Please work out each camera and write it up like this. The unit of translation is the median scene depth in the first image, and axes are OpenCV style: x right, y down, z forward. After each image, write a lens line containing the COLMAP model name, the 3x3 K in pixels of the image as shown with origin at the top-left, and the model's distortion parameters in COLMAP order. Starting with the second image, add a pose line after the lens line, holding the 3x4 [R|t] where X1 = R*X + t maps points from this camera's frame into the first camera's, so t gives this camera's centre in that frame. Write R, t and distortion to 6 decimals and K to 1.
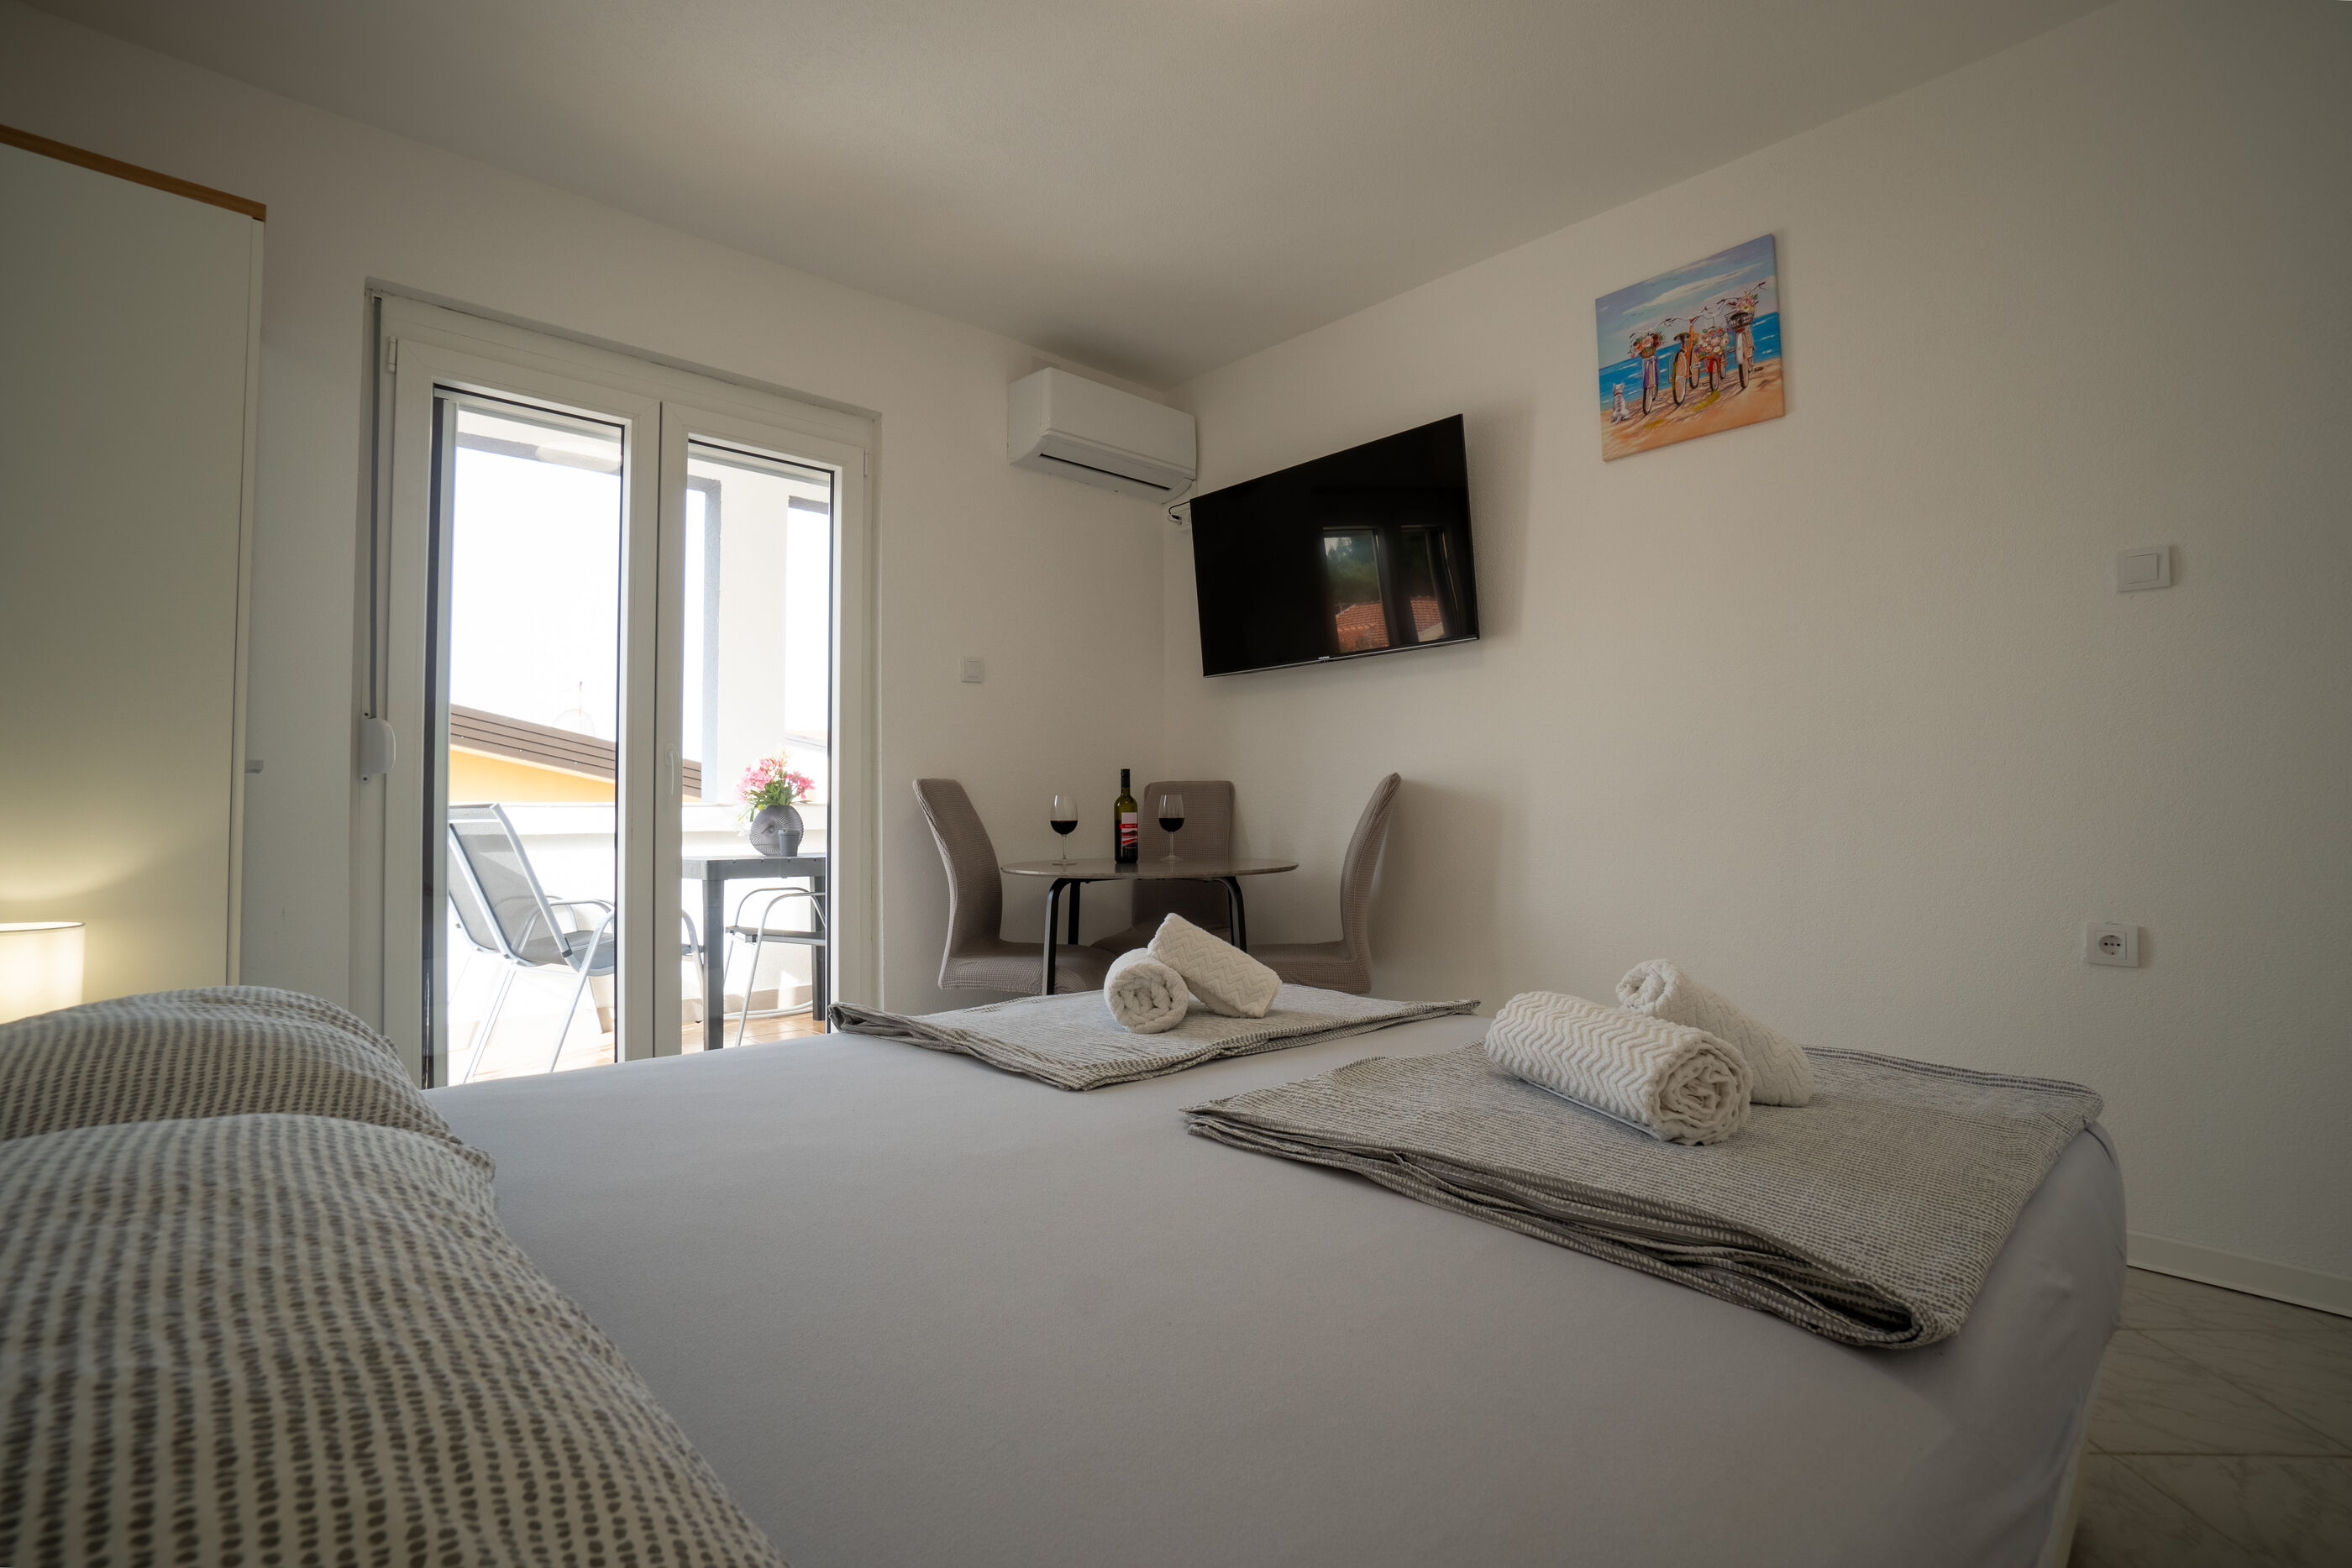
lens RADIAL K [[1033.2, 0, 1176.0], [0, 1033.2, 784.0], [0, 0, 1]] dist [-0.060196, 0.020245]
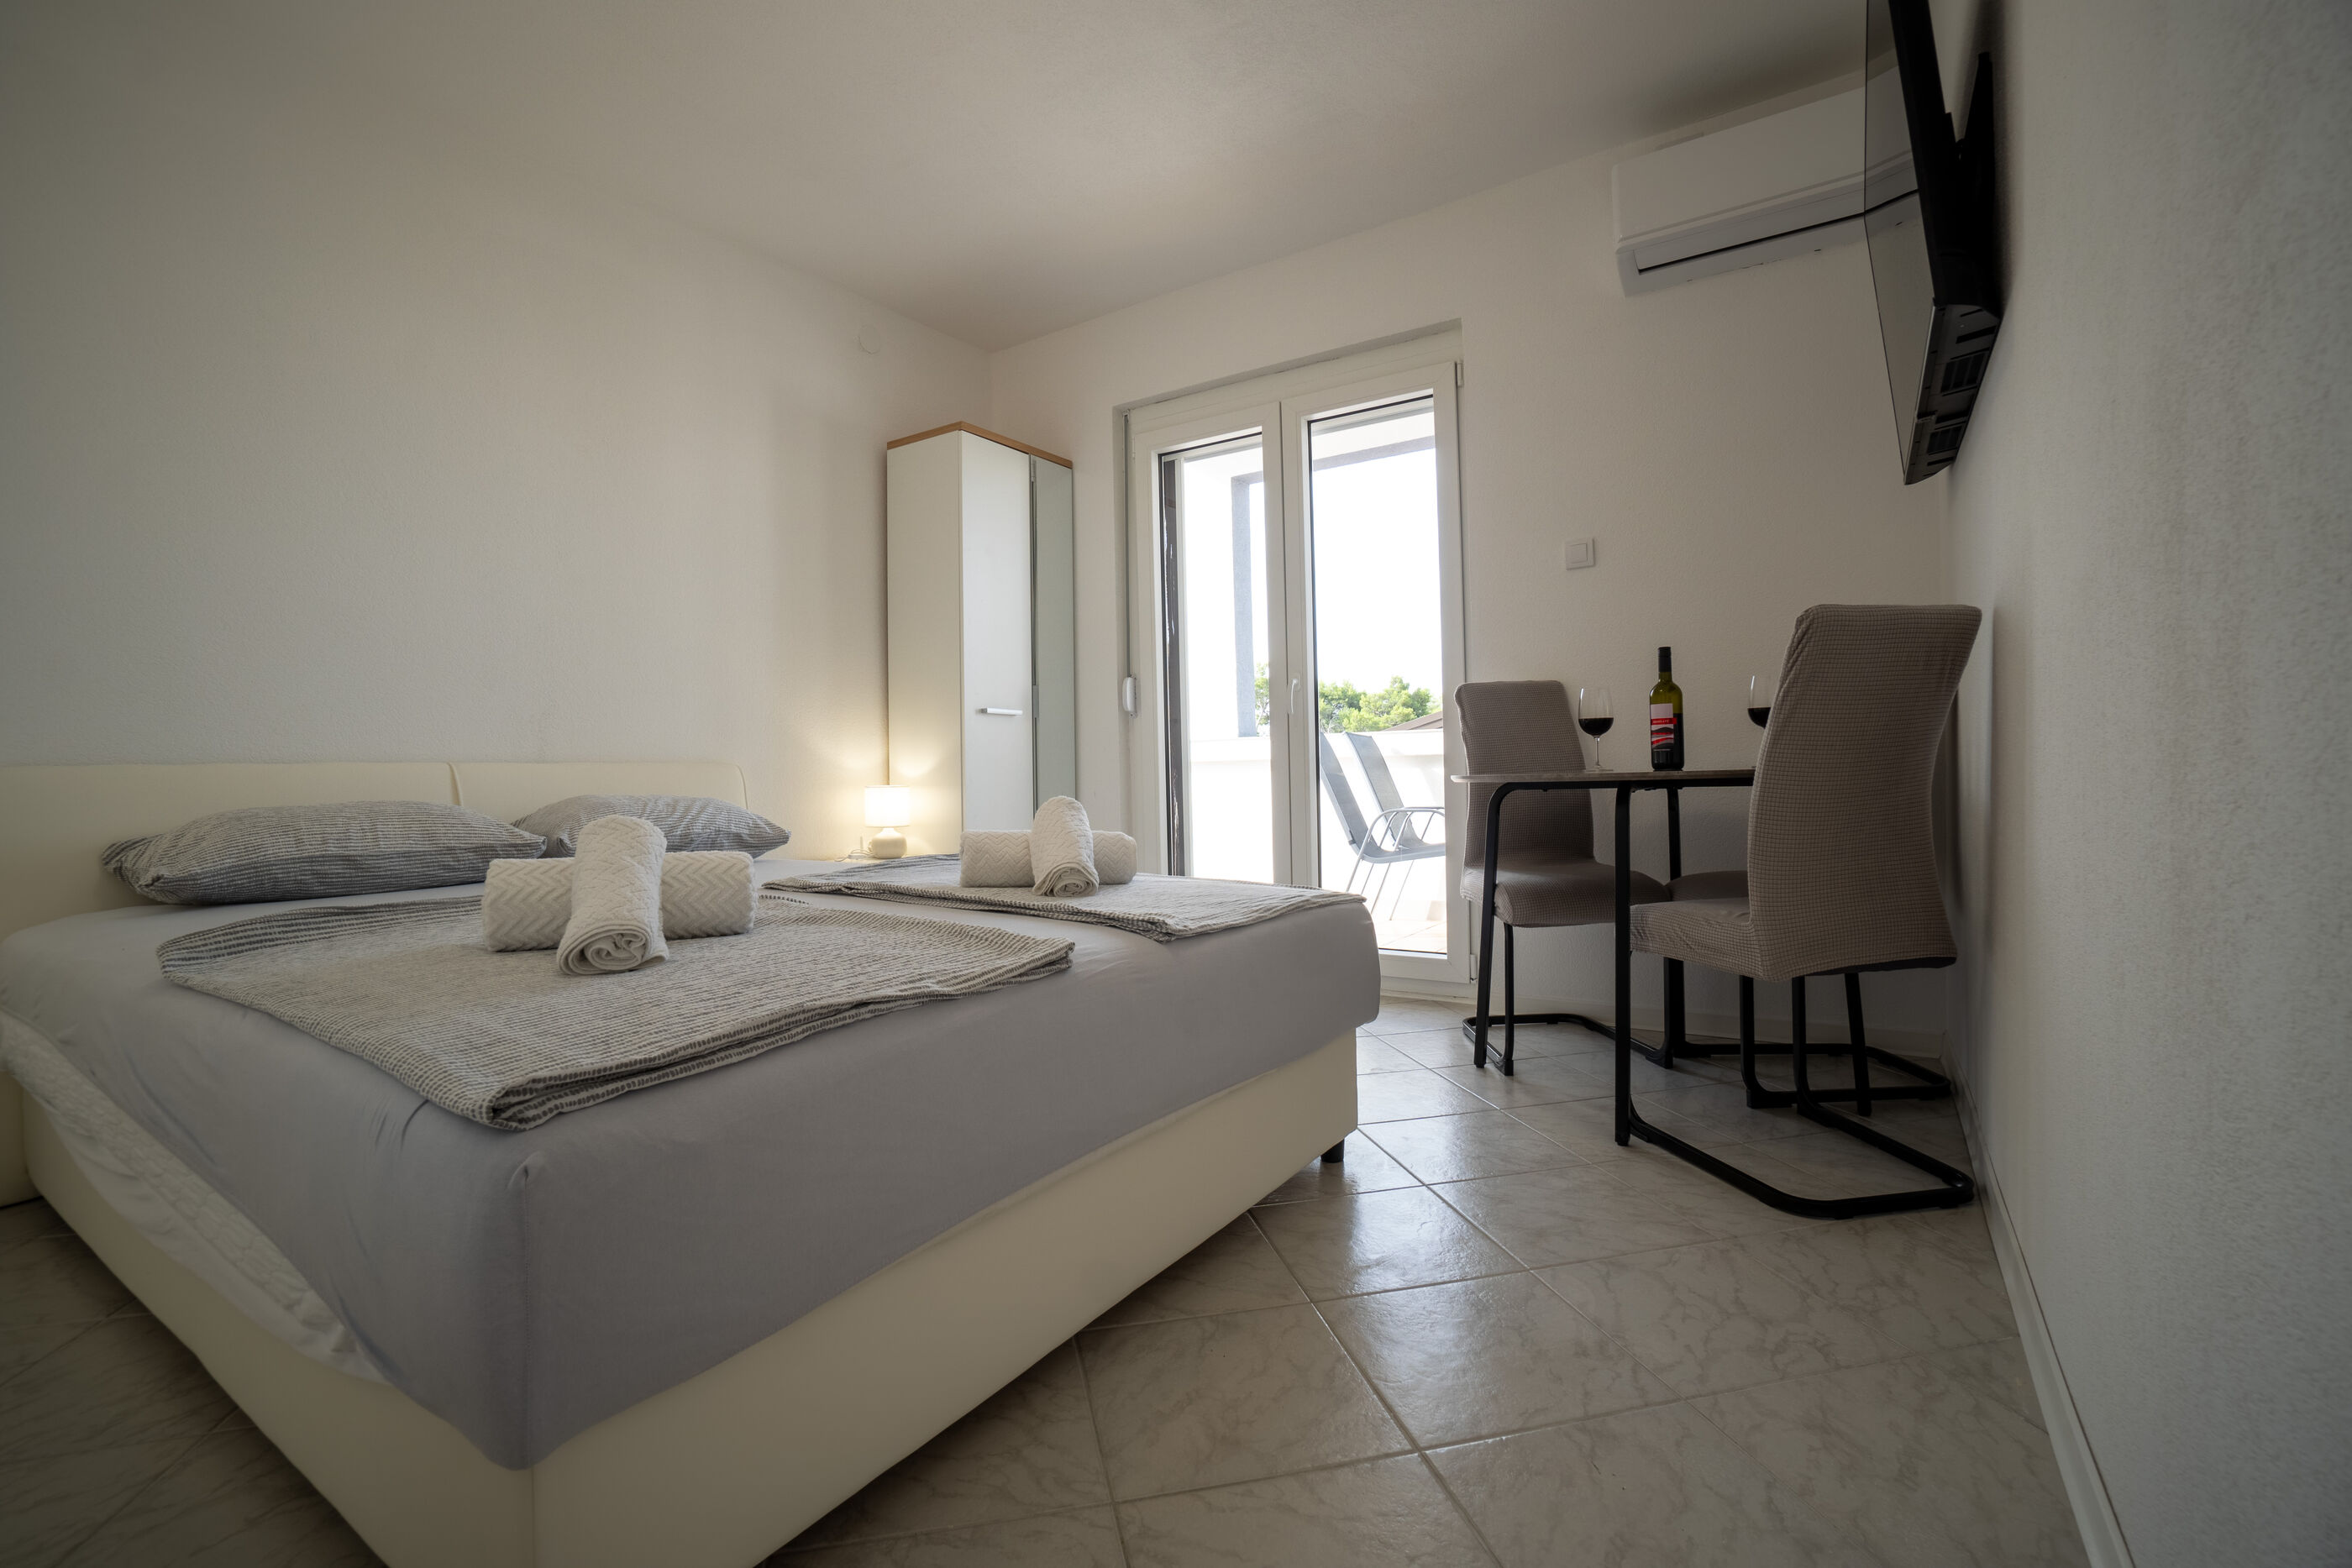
lens RADIAL K [[1033.2, 0, 1176.0], [0, 1033.2, 784.0], [0, 0, 1]] dist [-0.060196, 0.020245]
pose [[0.231400, 0.017236, -0.972706, 0.614488], [0.047458, 0.998453, 0.028982, 0.048153], [0.971701, -0.052869, 0.230224, 0.477171]]
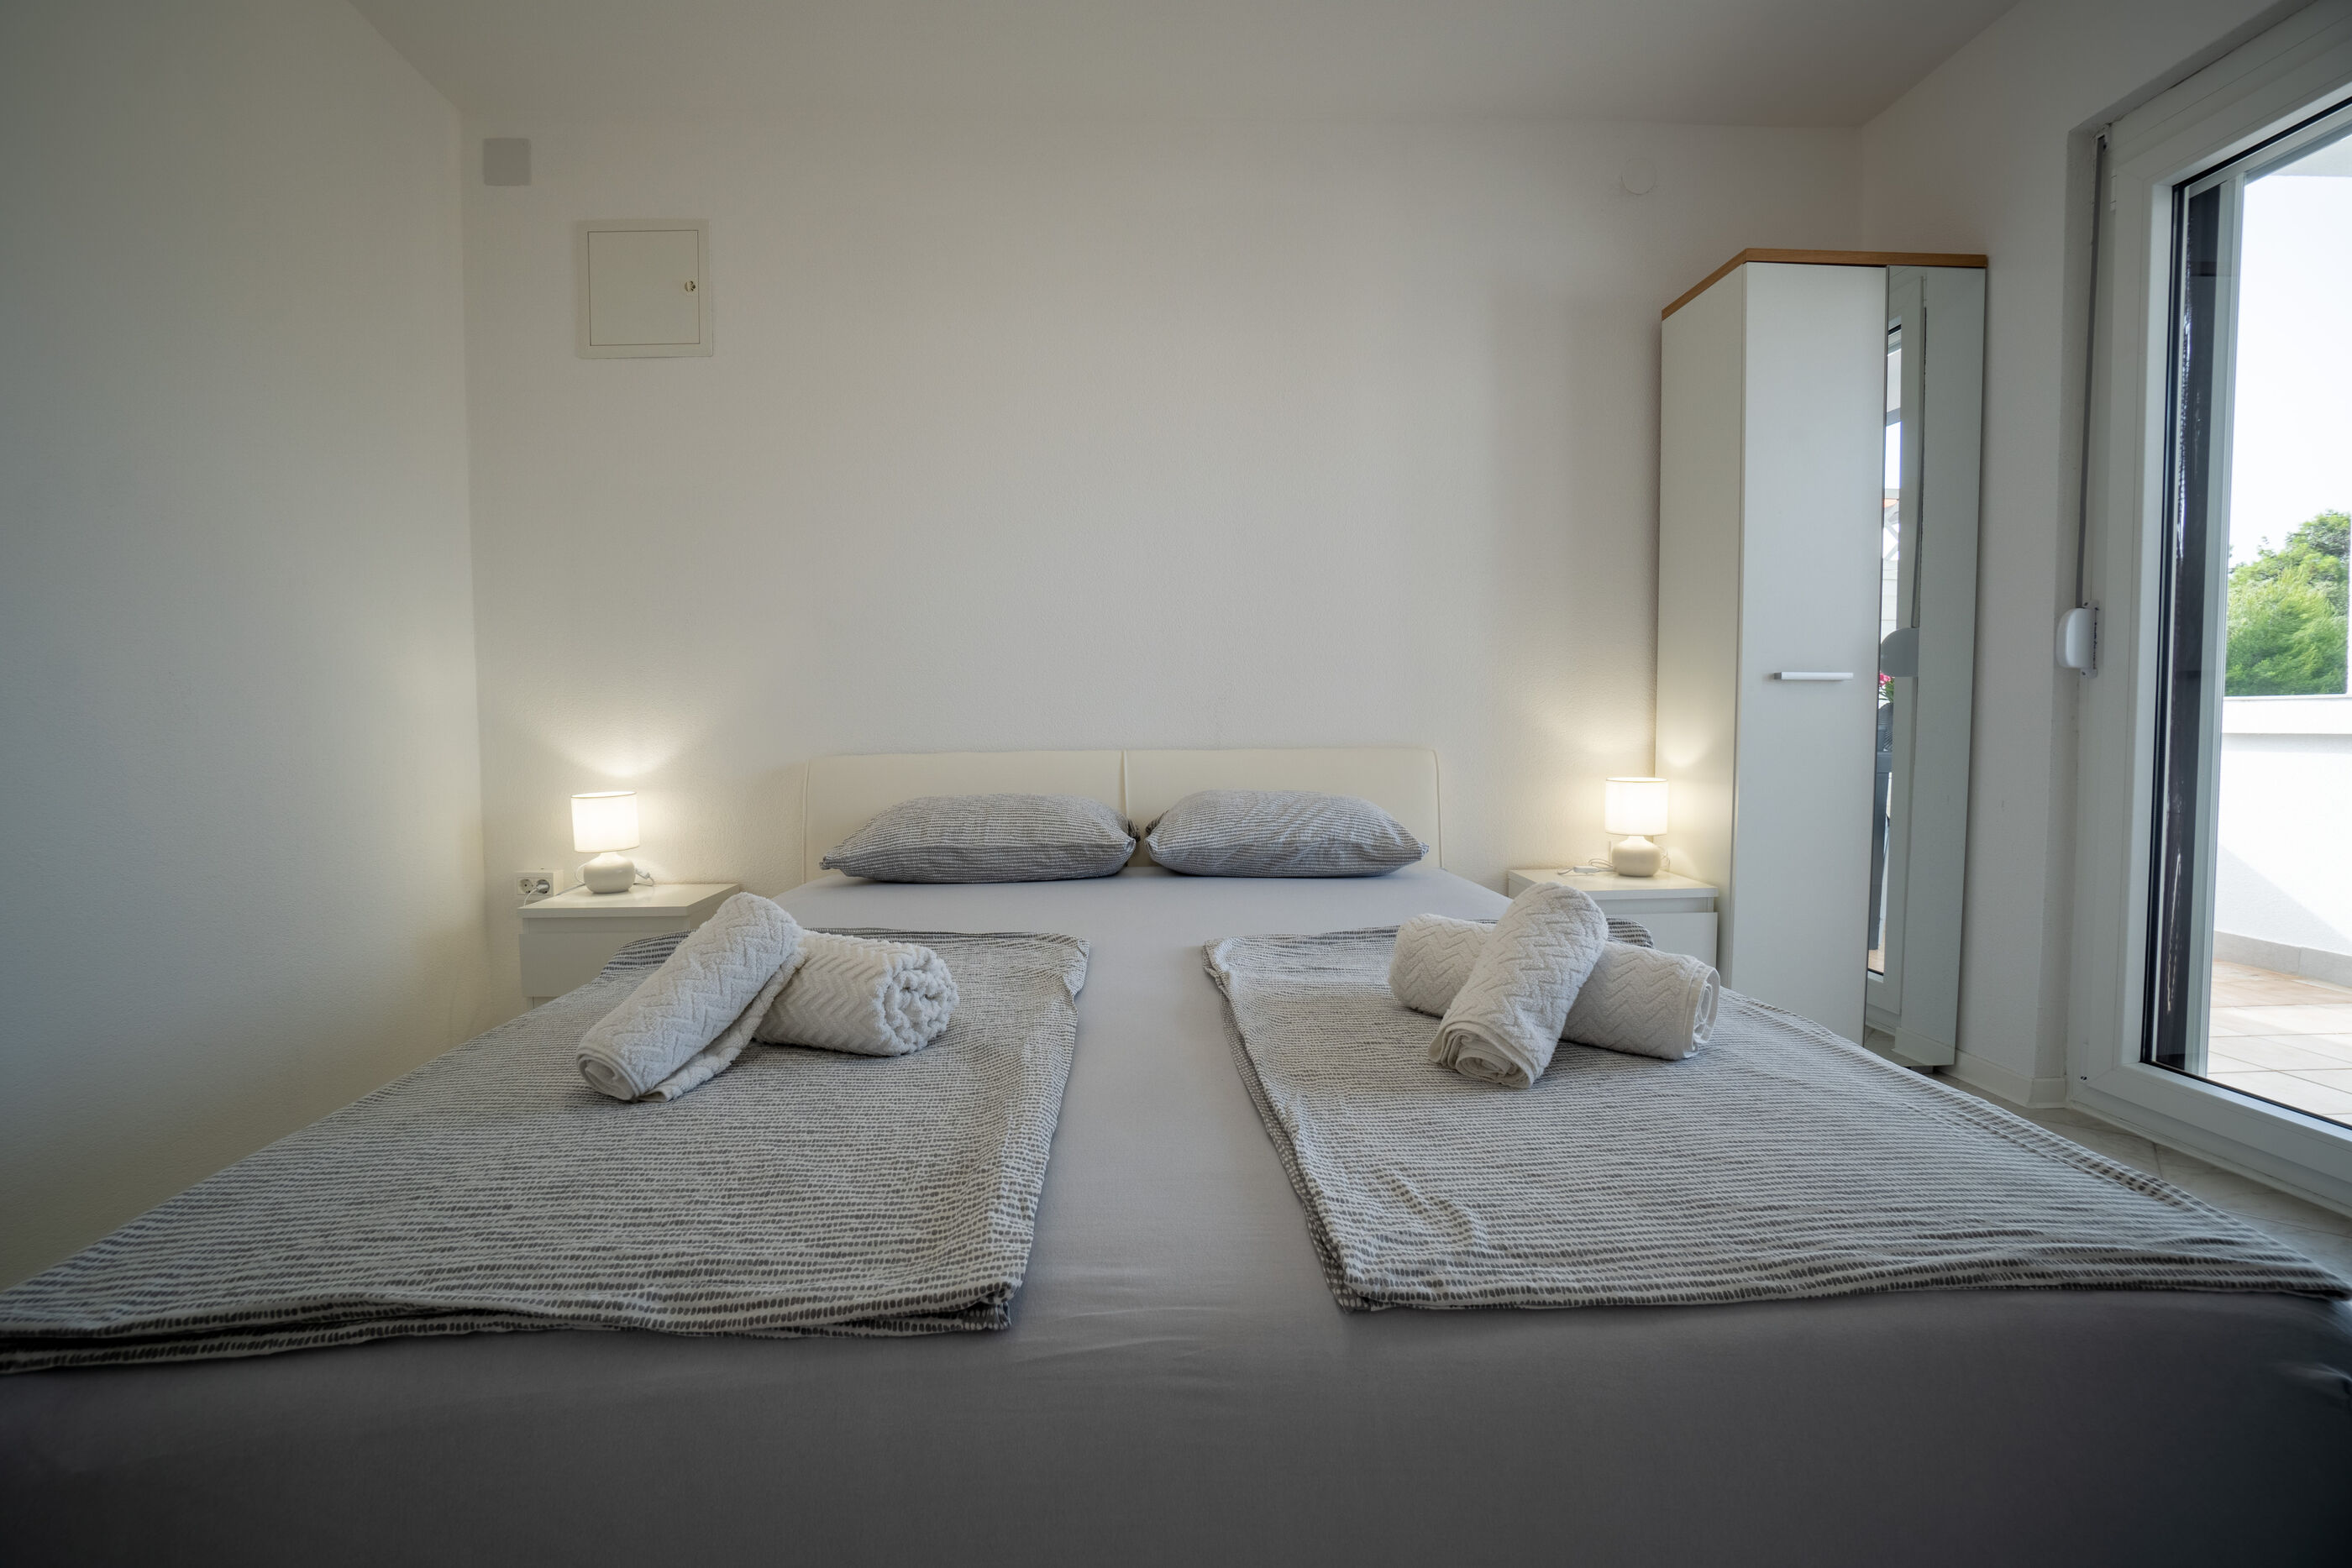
lens RADIAL K [[1033.2, 0, 1176.0], [0, 1033.2, 784.0], [0, 0, 1]] dist [-0.060196, 0.020245]
pose [[-0.643788, 0.061984, -0.762689, 0.329604], [0.042016, 0.998074, 0.045648, 0.017510], [0.764049, -0.002658, -0.645152, 0.680080]]
